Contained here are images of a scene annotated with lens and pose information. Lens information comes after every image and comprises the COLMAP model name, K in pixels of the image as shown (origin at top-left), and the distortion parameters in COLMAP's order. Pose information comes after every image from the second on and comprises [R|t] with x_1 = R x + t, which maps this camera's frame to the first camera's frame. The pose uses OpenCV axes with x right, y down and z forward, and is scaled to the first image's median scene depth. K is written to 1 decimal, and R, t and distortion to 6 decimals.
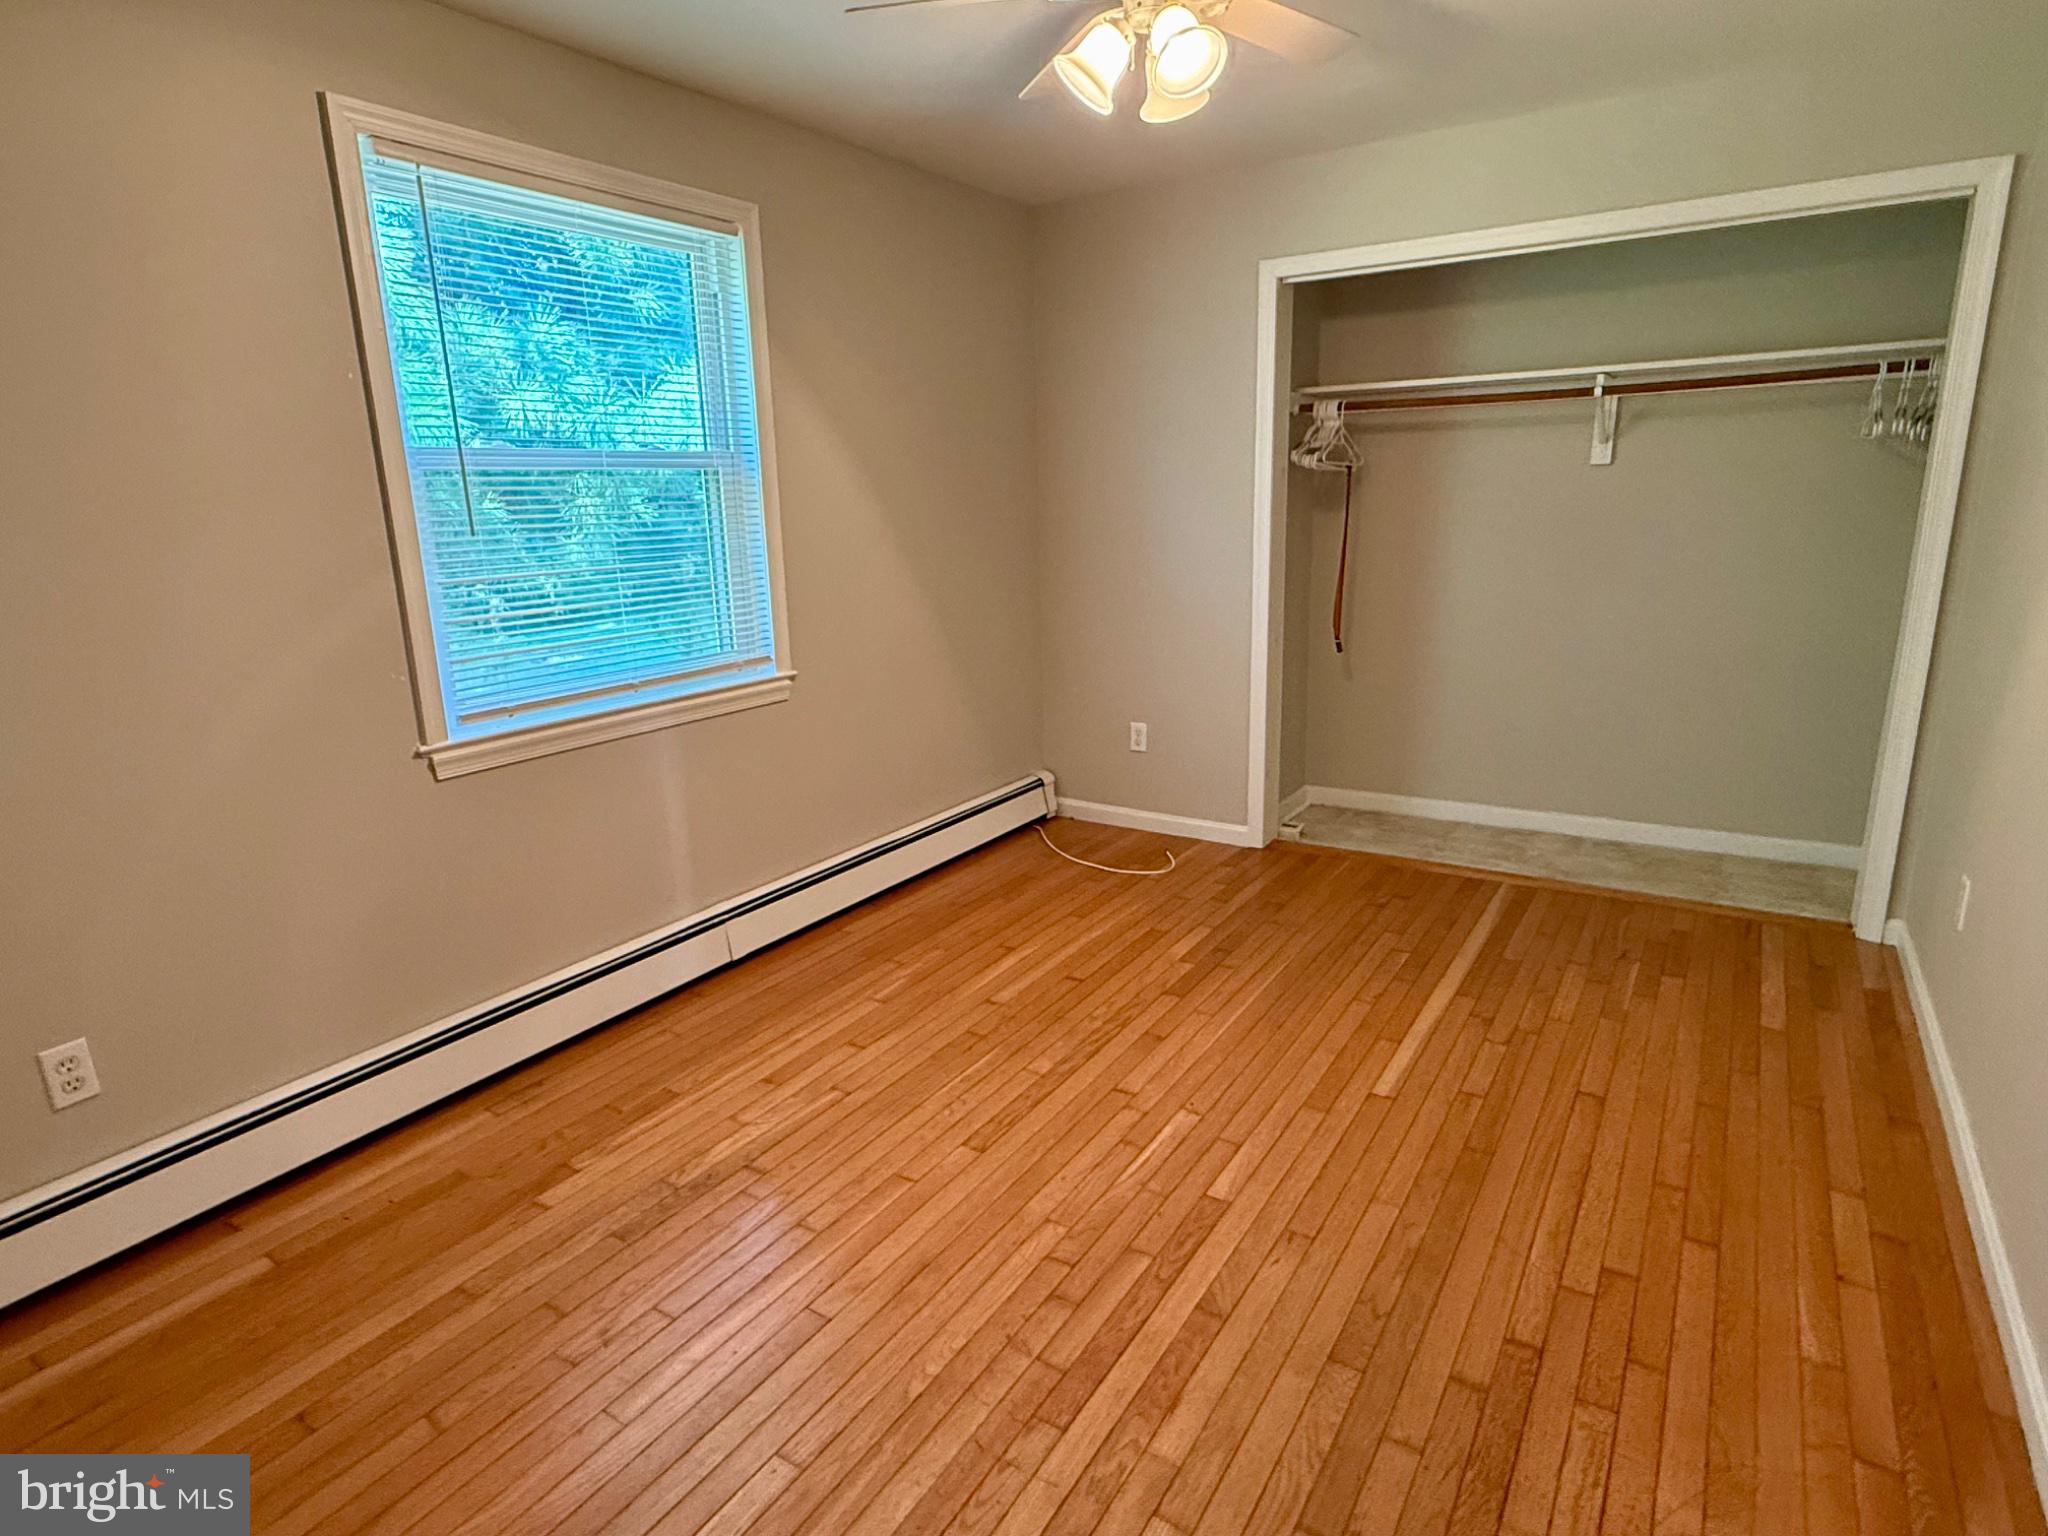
lens RADIAL K [[1108.5, 0, 1024.7], [0, 1108.5, 764.5], [0, 0, 1]] dist [0.002178, 0.001798]
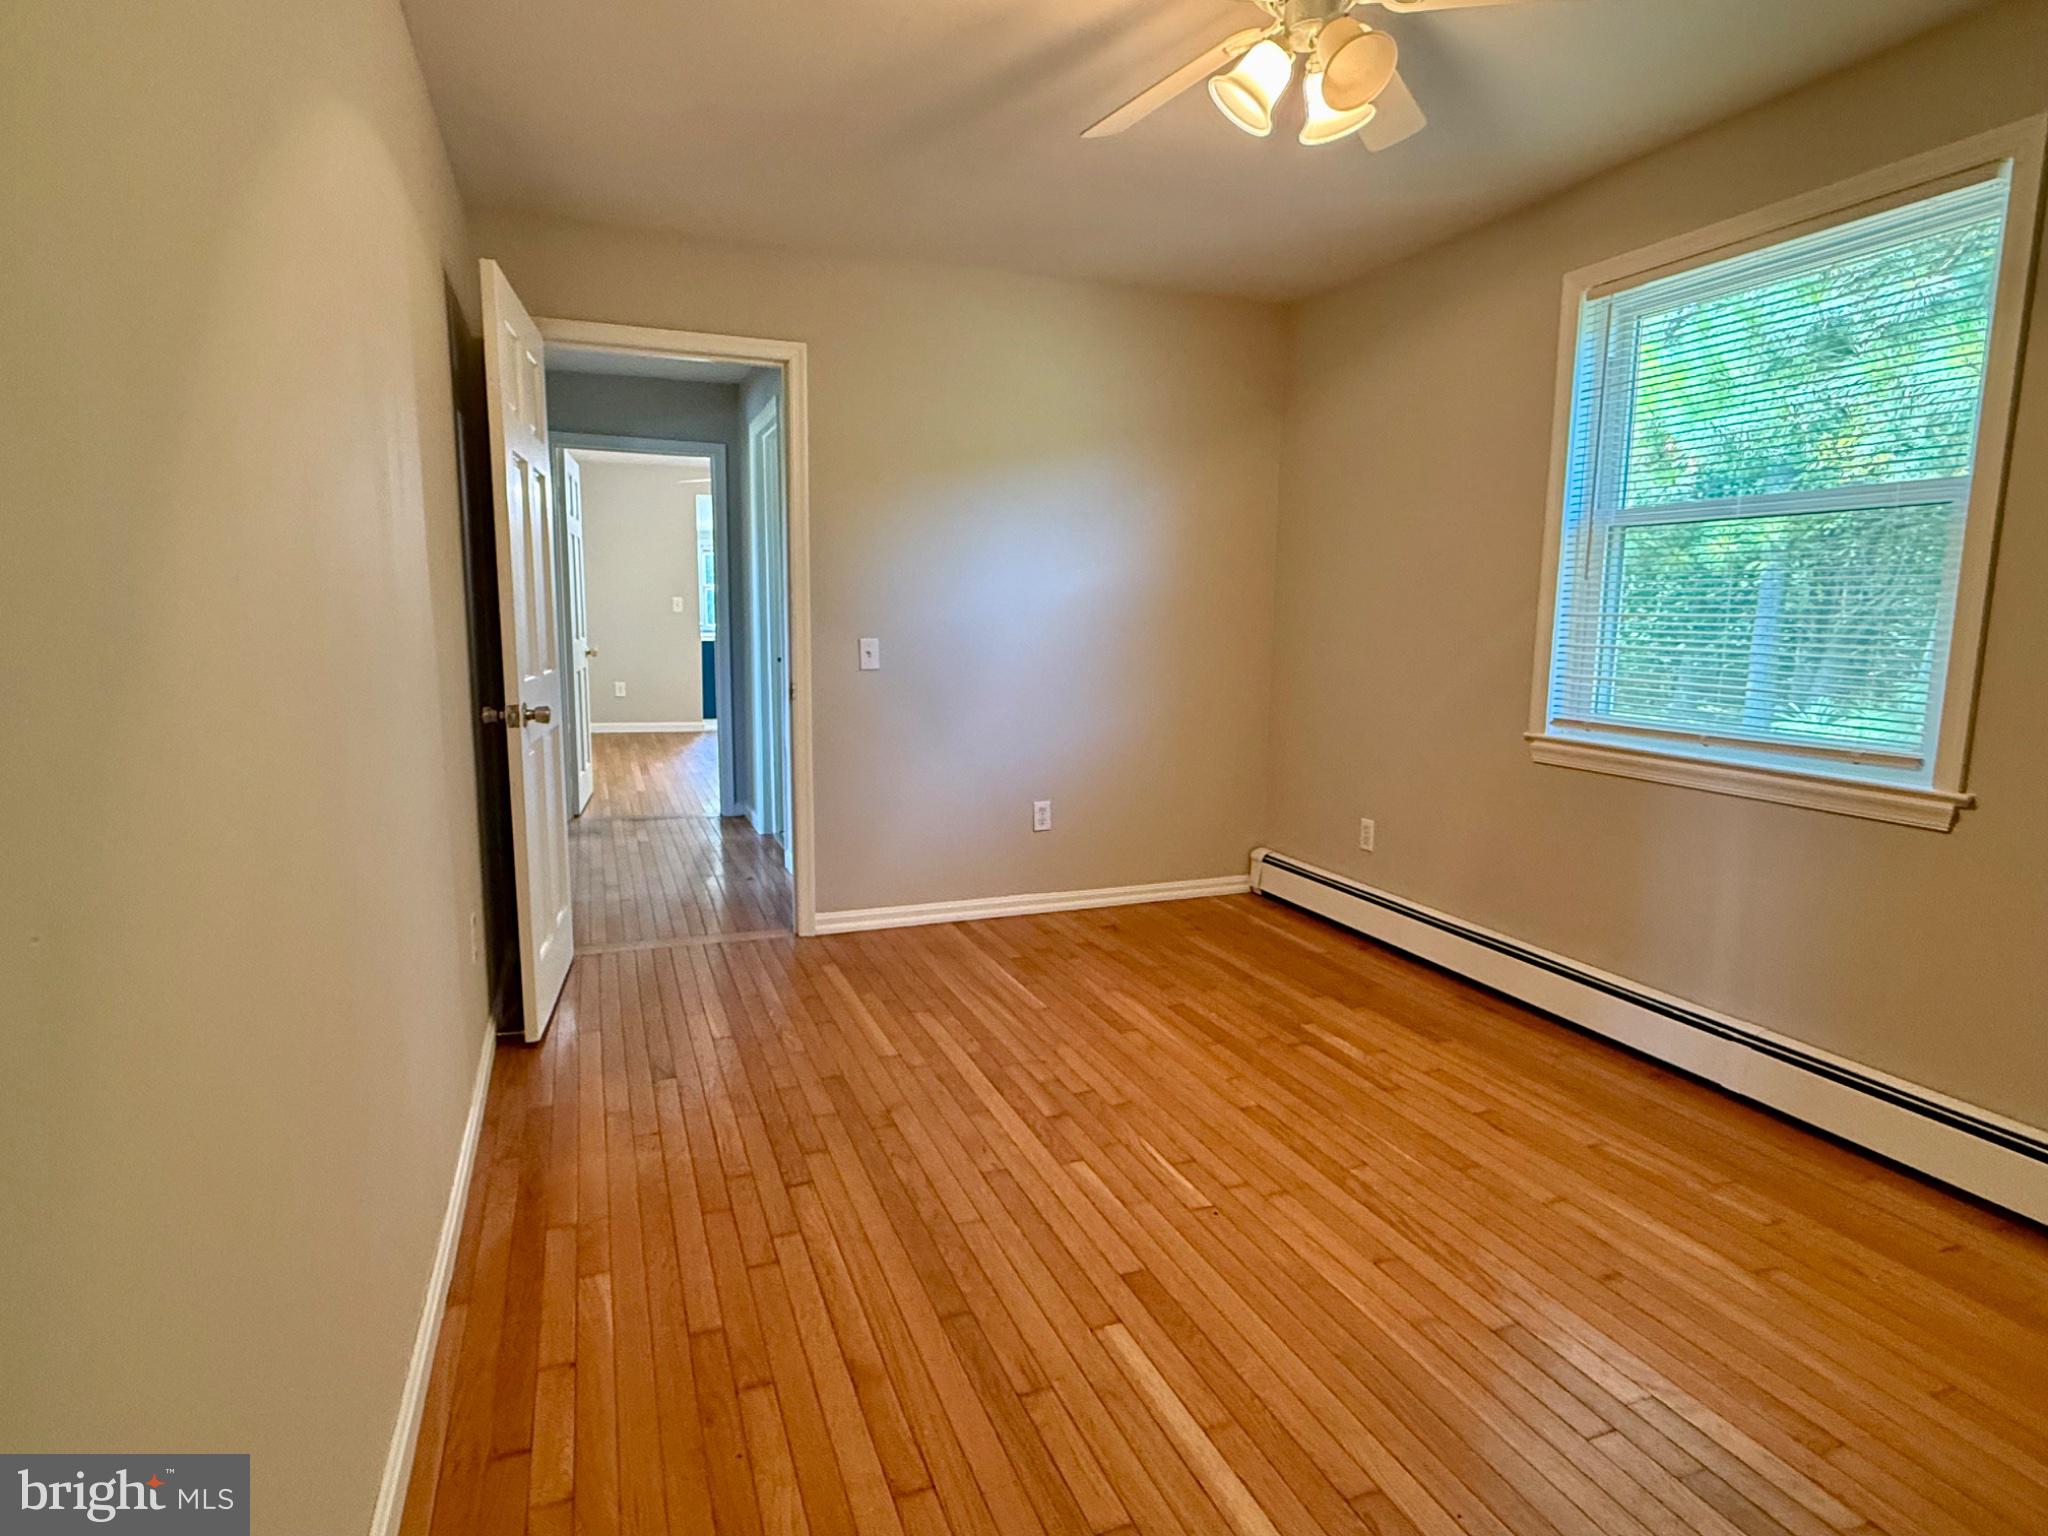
lens RADIAL K [[1108.5, 0, 1024.6], [0, 1108.5, 768.4], [0, 0, 1]] dist [0.002178, 0.001798]
pose [[-0.583369, 0.136312, -0.800687, 0.949609], [-0.193741, 0.934005, 0.300165, -0.275054], [0.788762, 0.330233, -0.518460, 1.289355]]
